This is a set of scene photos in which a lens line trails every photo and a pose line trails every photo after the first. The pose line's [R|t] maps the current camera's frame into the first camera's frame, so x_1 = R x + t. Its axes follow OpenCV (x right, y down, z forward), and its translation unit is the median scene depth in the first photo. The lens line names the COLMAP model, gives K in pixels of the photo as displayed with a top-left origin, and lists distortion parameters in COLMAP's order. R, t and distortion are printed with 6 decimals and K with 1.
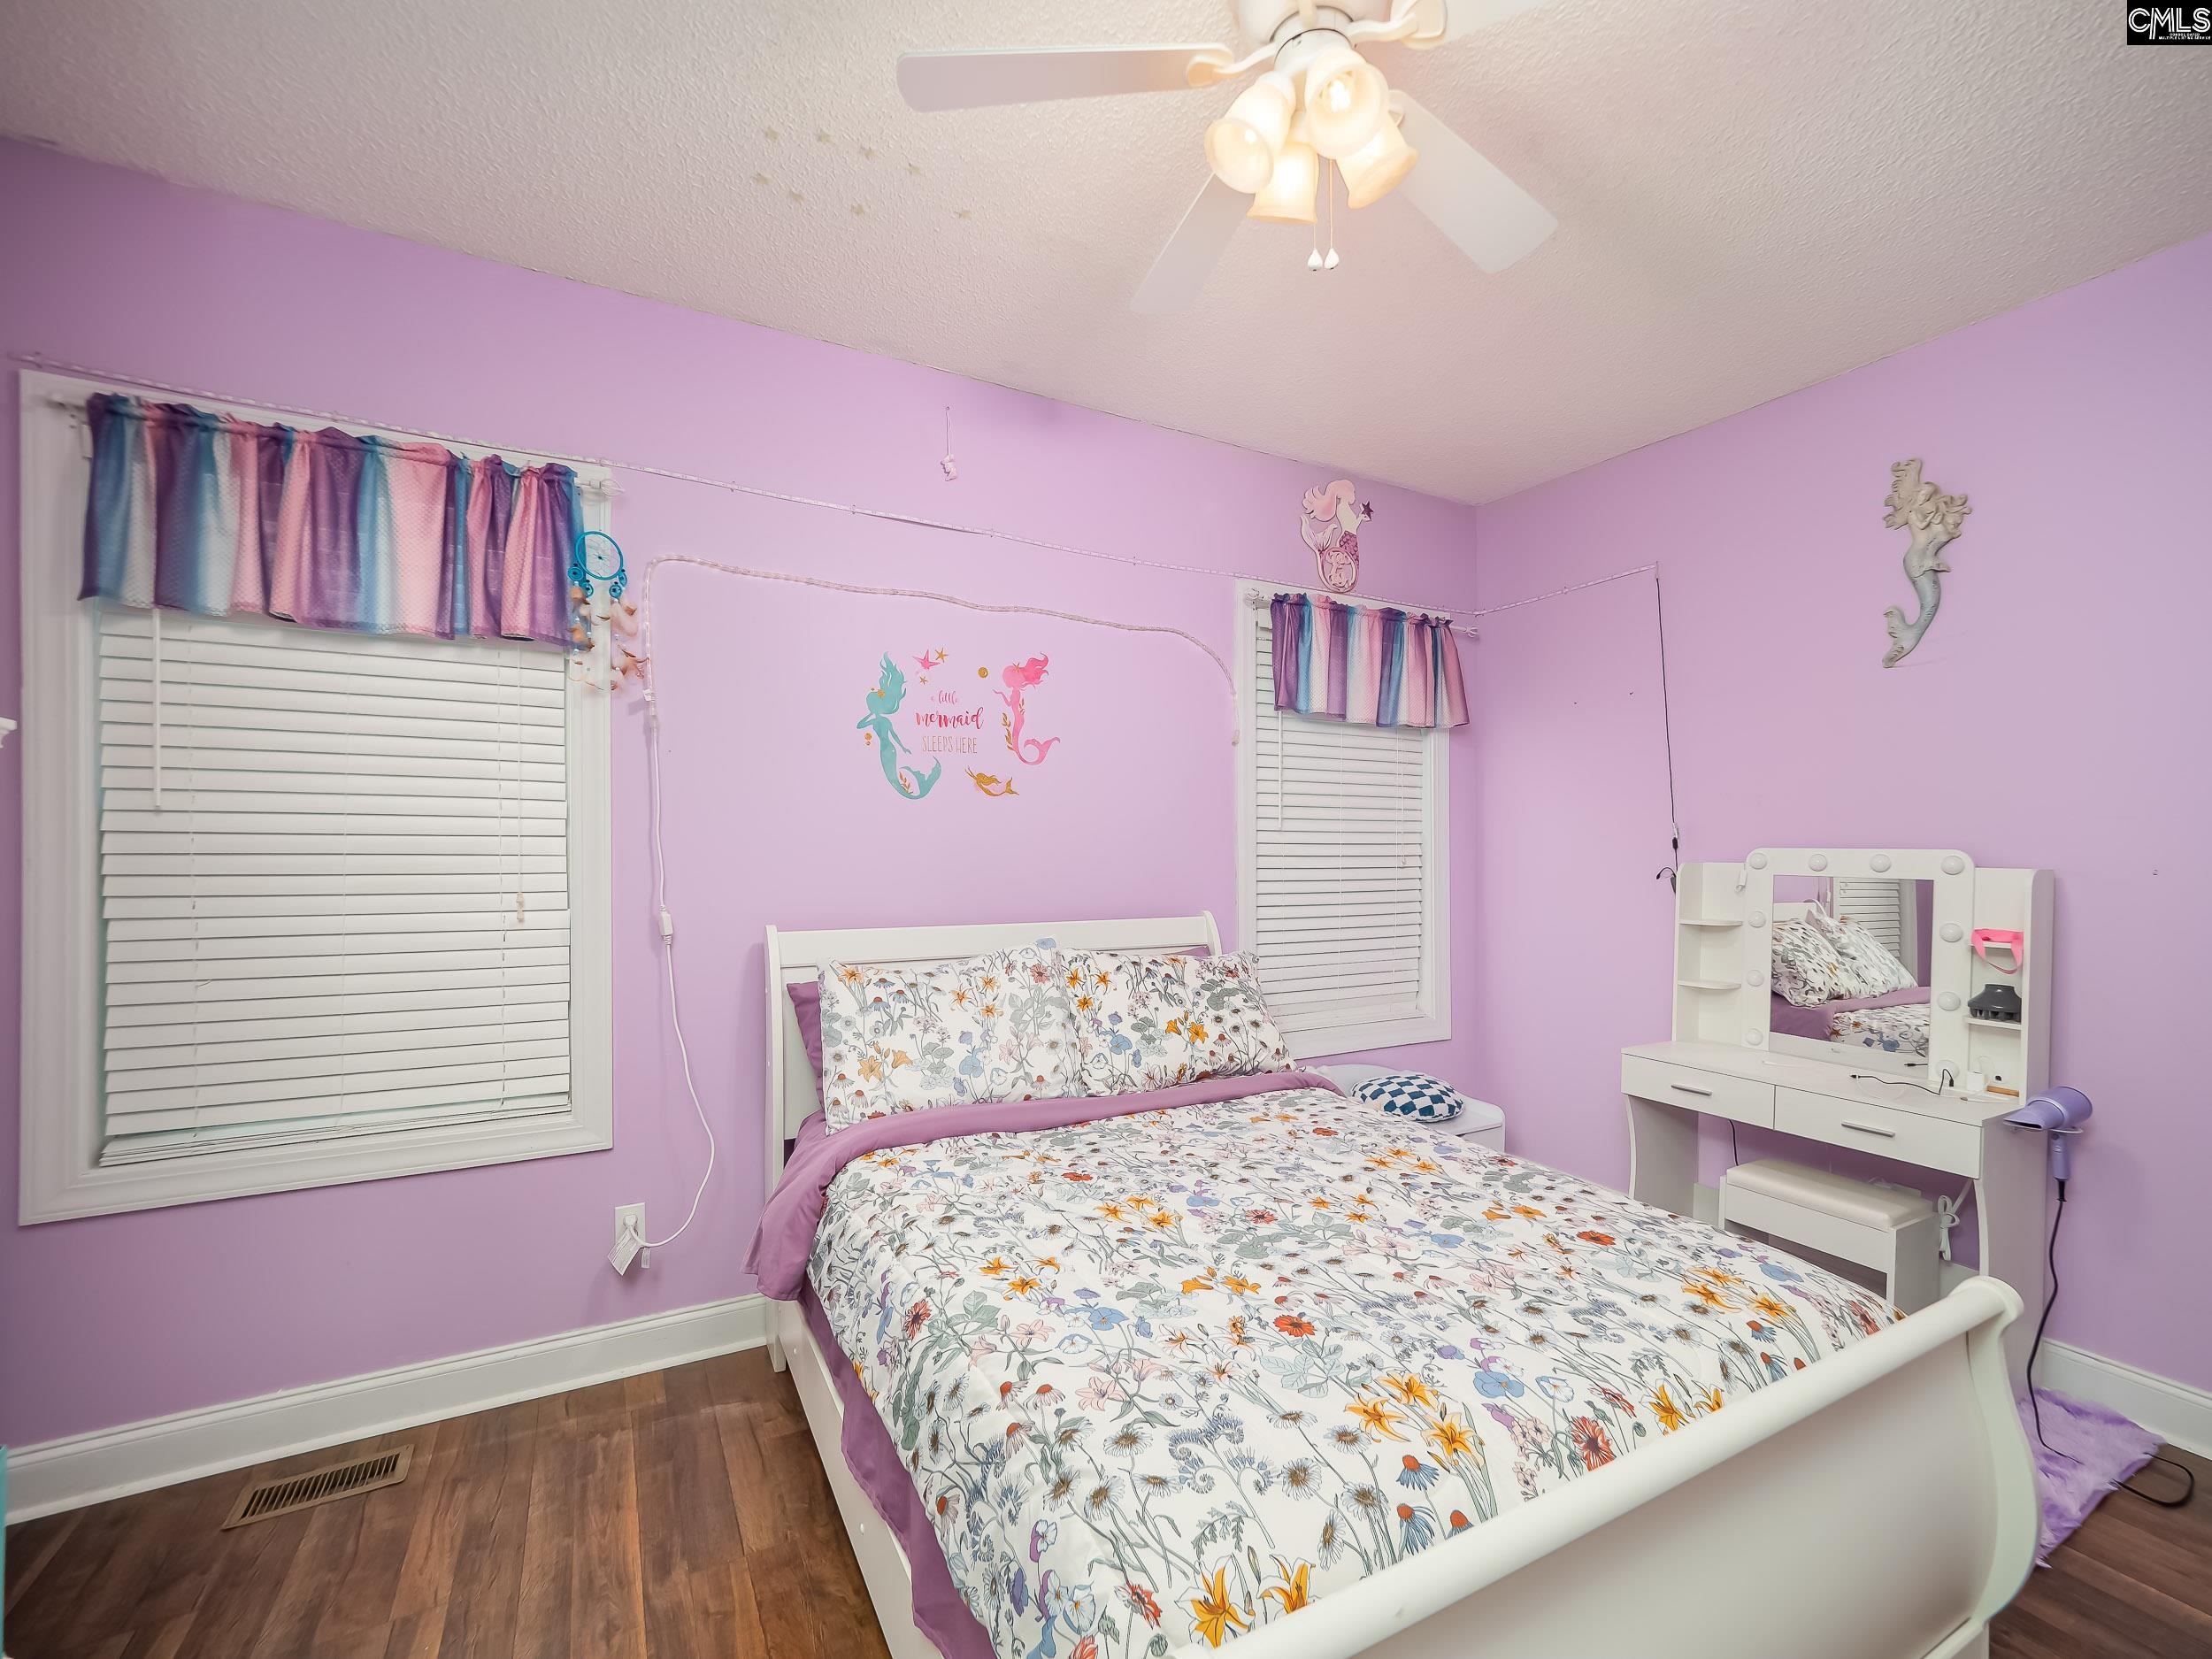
lens RADIAL K [[934.6, 0, 1099.9], [0, 934.6, 860.0], [0, 0, 1]] dist [0.003117, -0.004738]
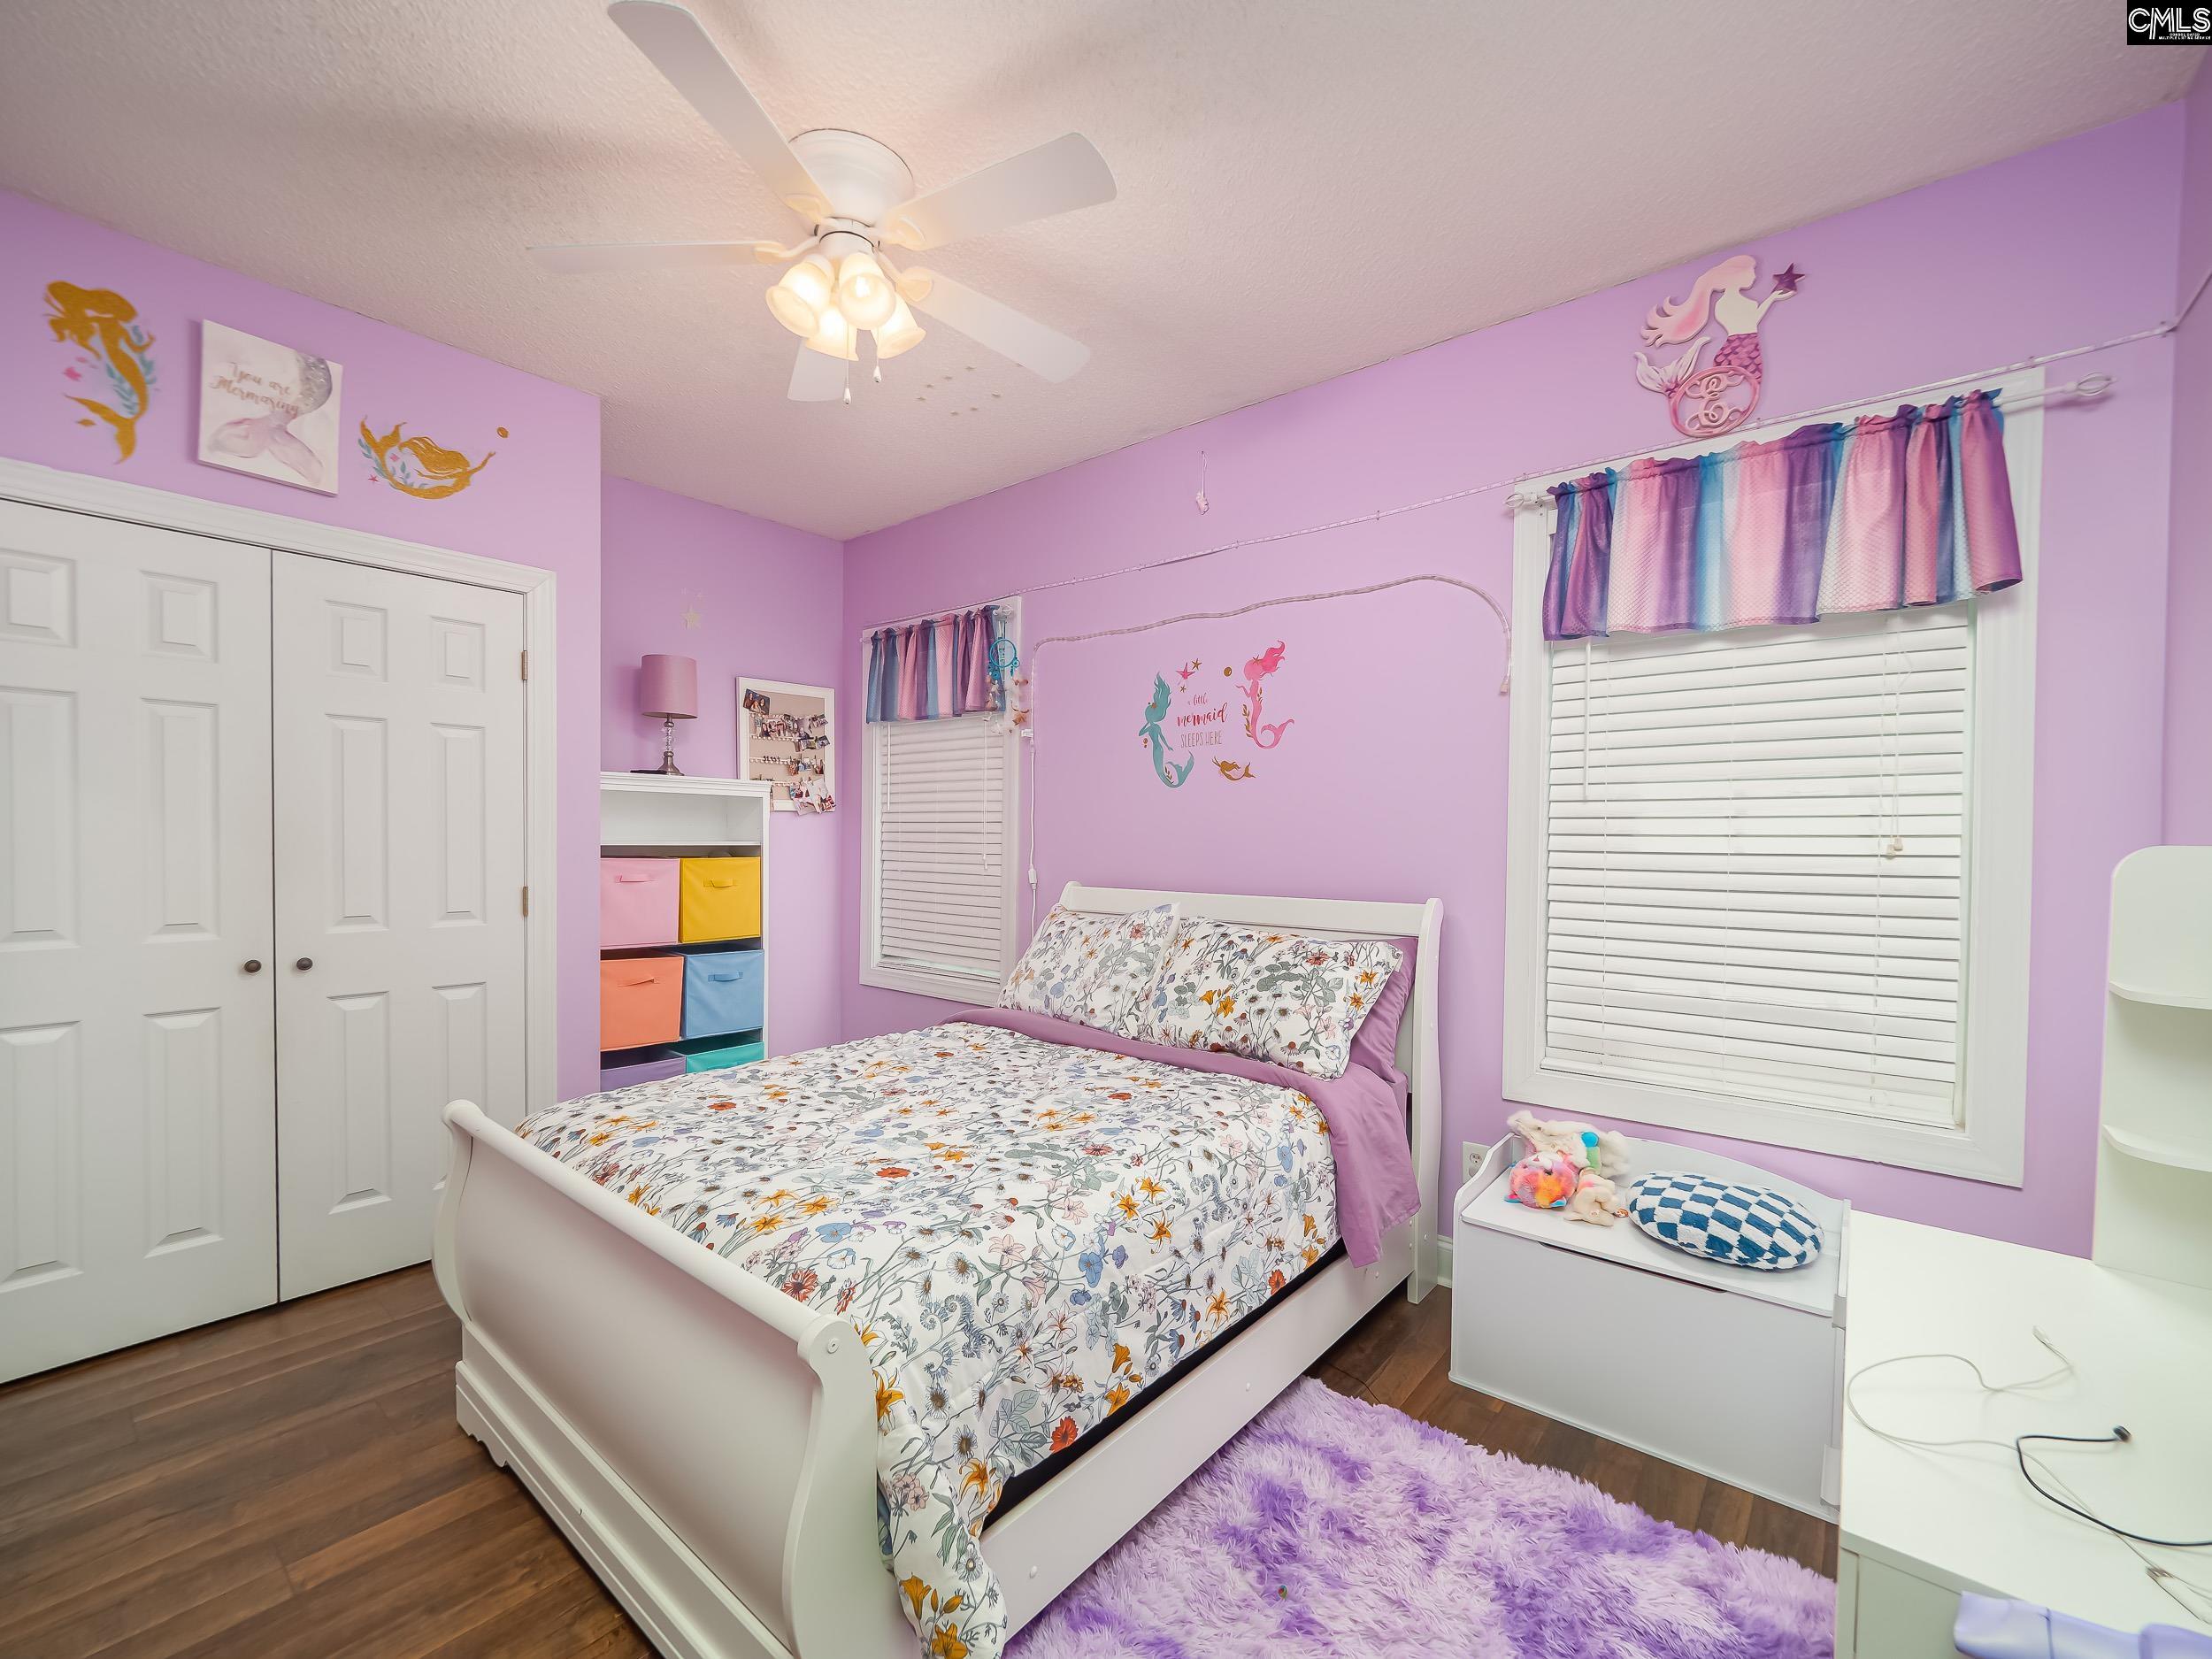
lens RADIAL K [[924.0, 0, 1092.4], [0, 924.0, 862.4], [0, 0, 1]] dist [-0.000692, -0.010463]
pose [[0.376556, 0.024127, -0.926080, 0.954259], [-0.014751, 0.999690, 0.020047, 0.011027], [0.926276, 0.006112, 0.376795, 0.480439]]
